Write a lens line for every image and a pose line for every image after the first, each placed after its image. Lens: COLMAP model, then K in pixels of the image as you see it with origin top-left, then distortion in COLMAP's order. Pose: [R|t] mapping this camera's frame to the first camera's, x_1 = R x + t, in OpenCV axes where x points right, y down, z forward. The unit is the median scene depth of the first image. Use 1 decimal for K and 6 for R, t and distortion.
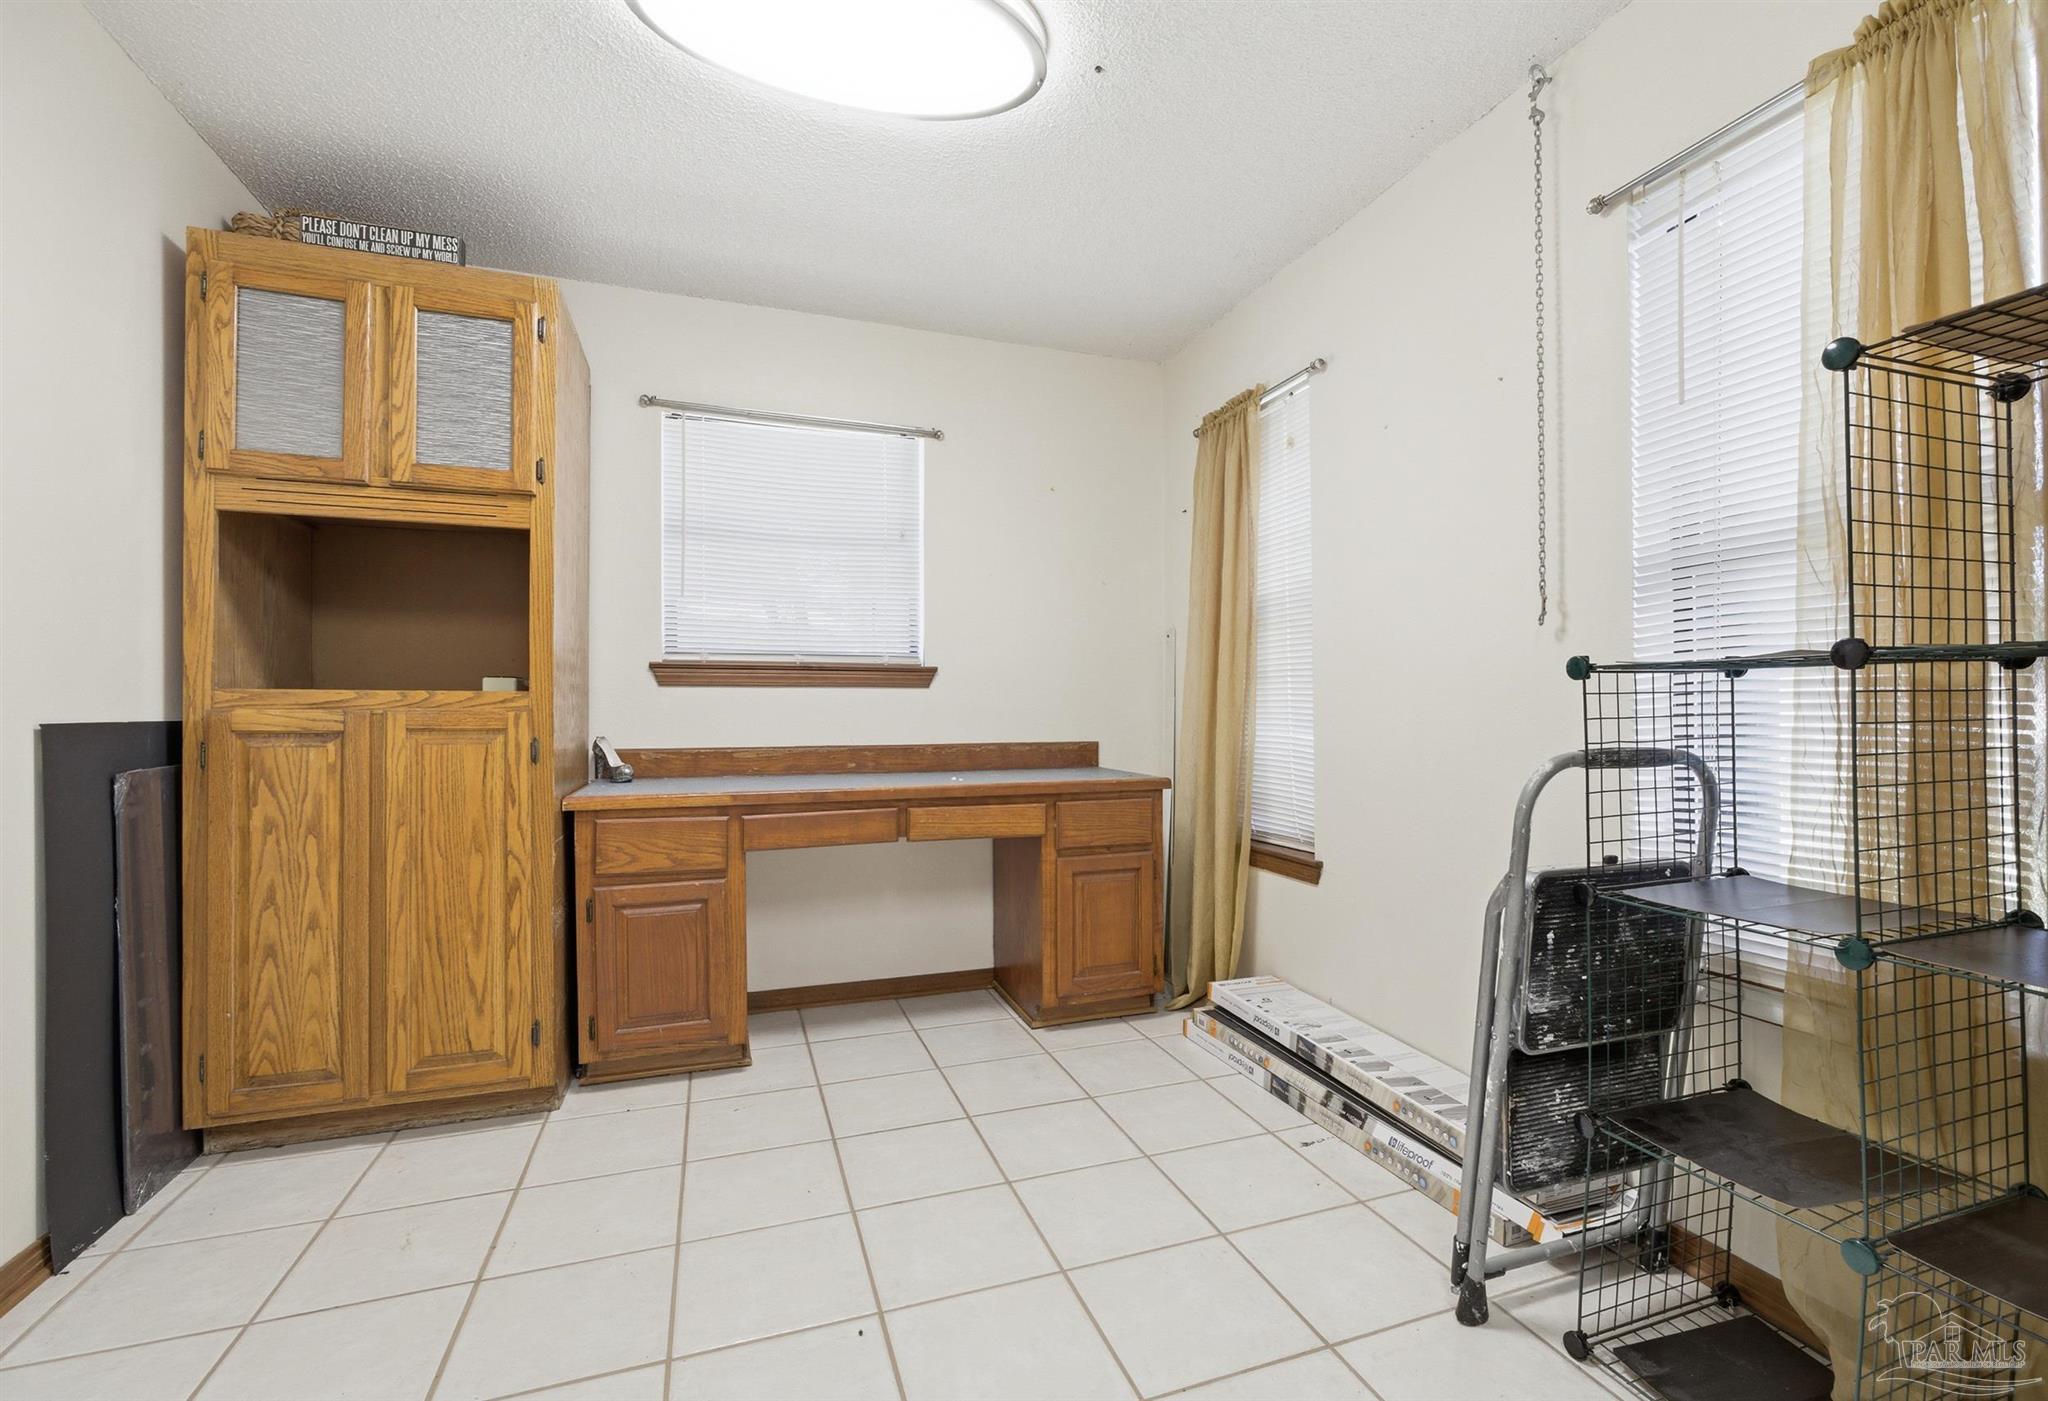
lens RADIAL K [[915.7, 0, 1022.6], [0, 915.7, 703.4], [0, 0, 1]] dist [0.005402, 0.000776]
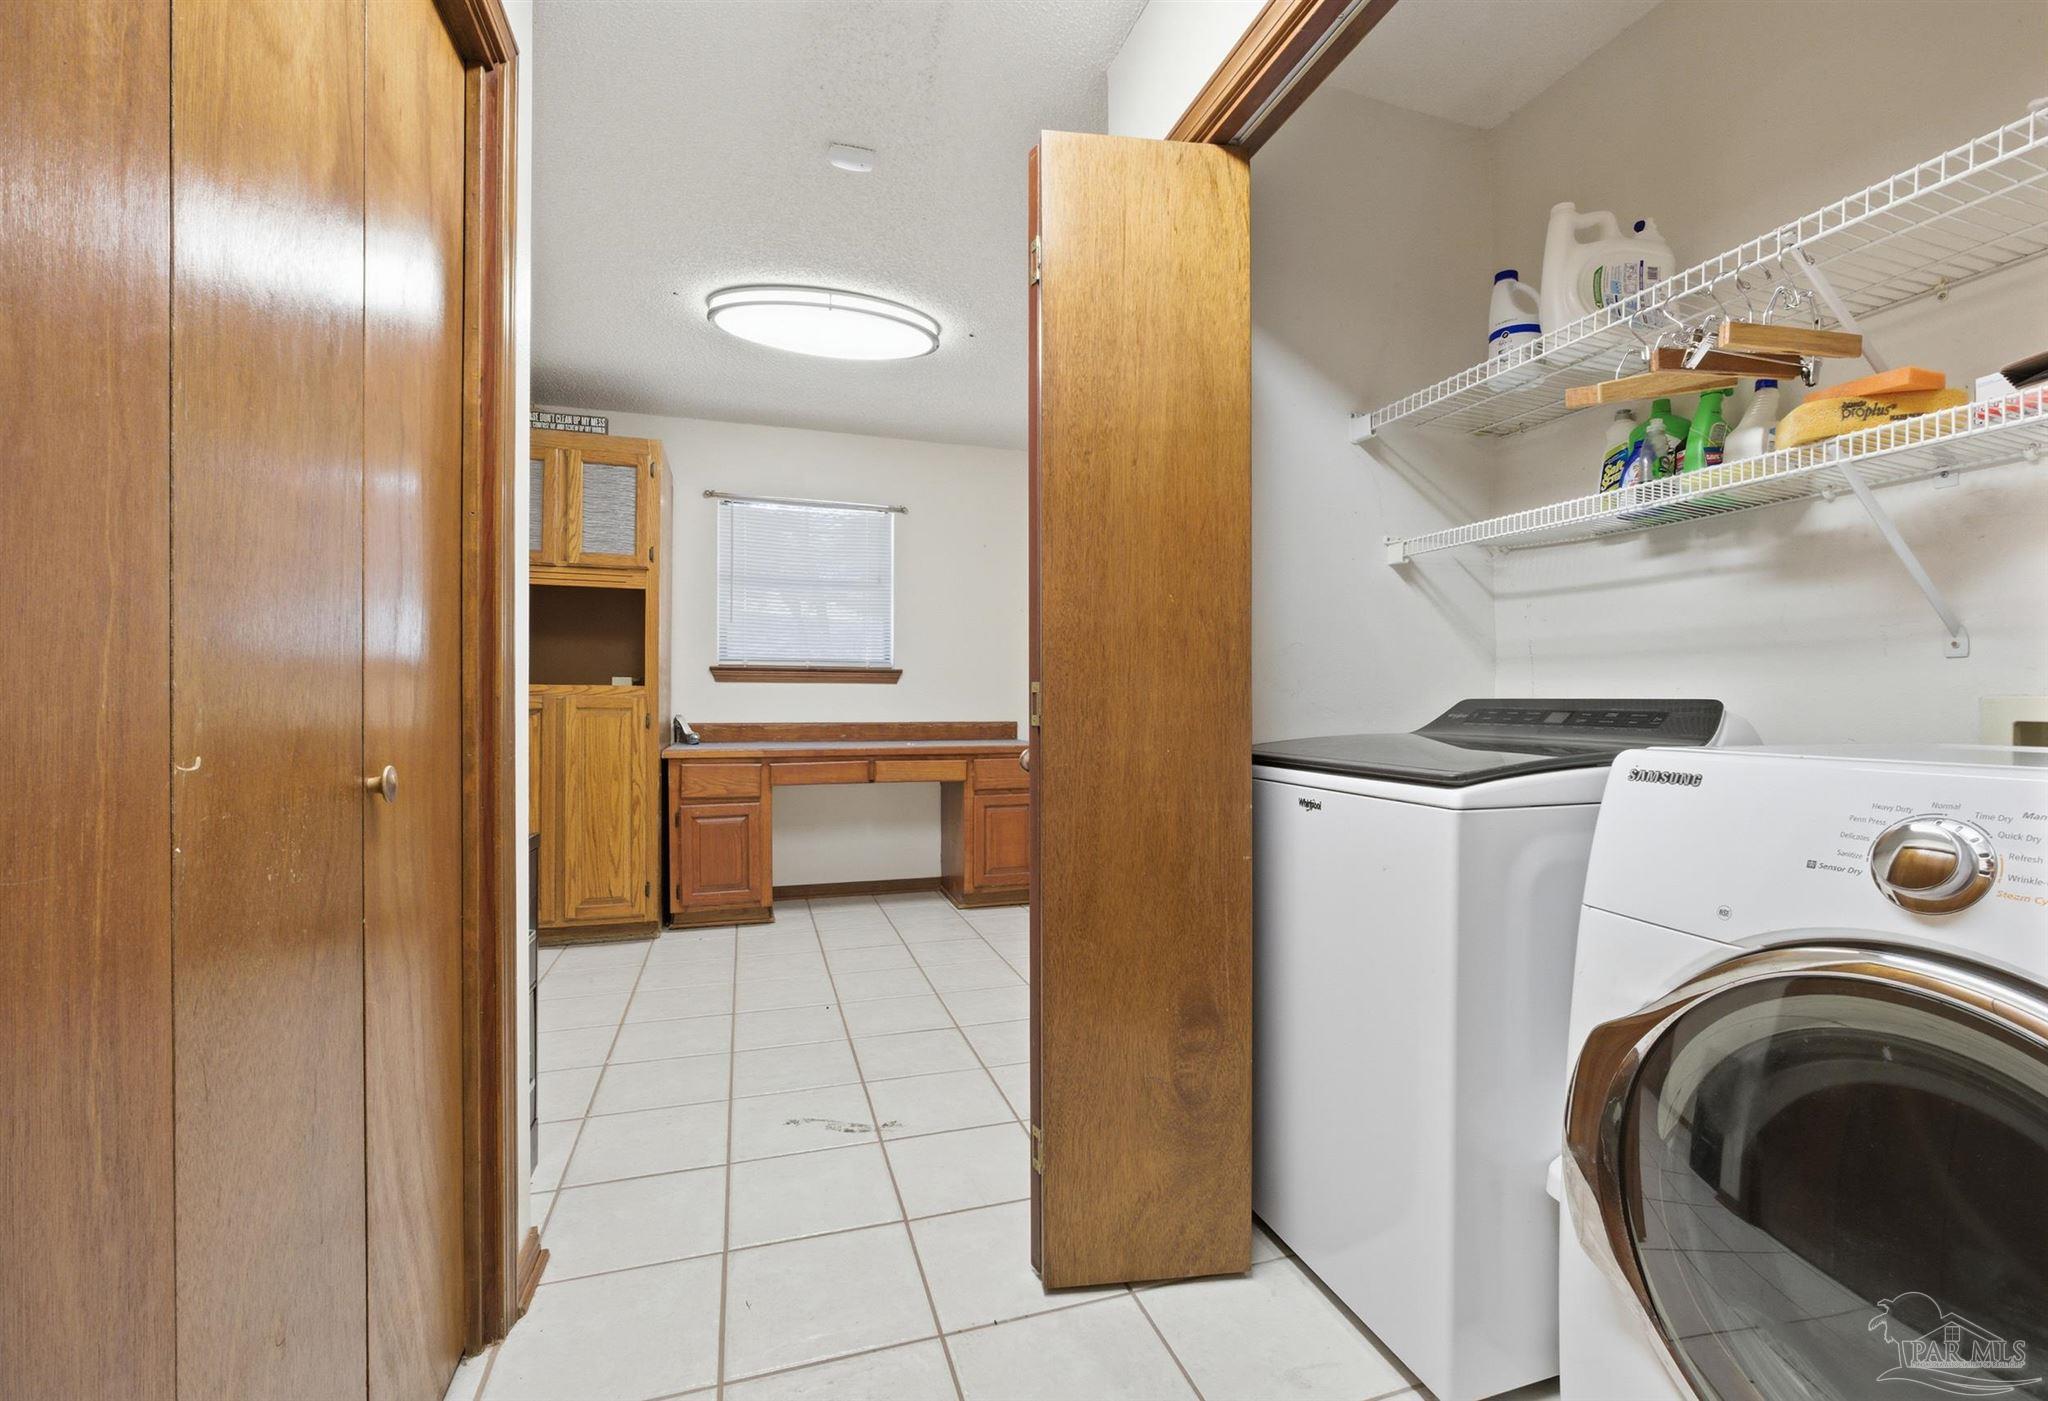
lens RADIAL K [[915.7, 0, 1031.9], [0, 915.7, 697.2], [0, 0, 1]] dist [0.005402, 0.000776]
pose [[0.999865, 0.005372, -0.015540, 0.175538], [-0.005336, 0.999983, 0.002389, -0.000148], [0.015552, -0.002305, 0.999876, -0.592312]]
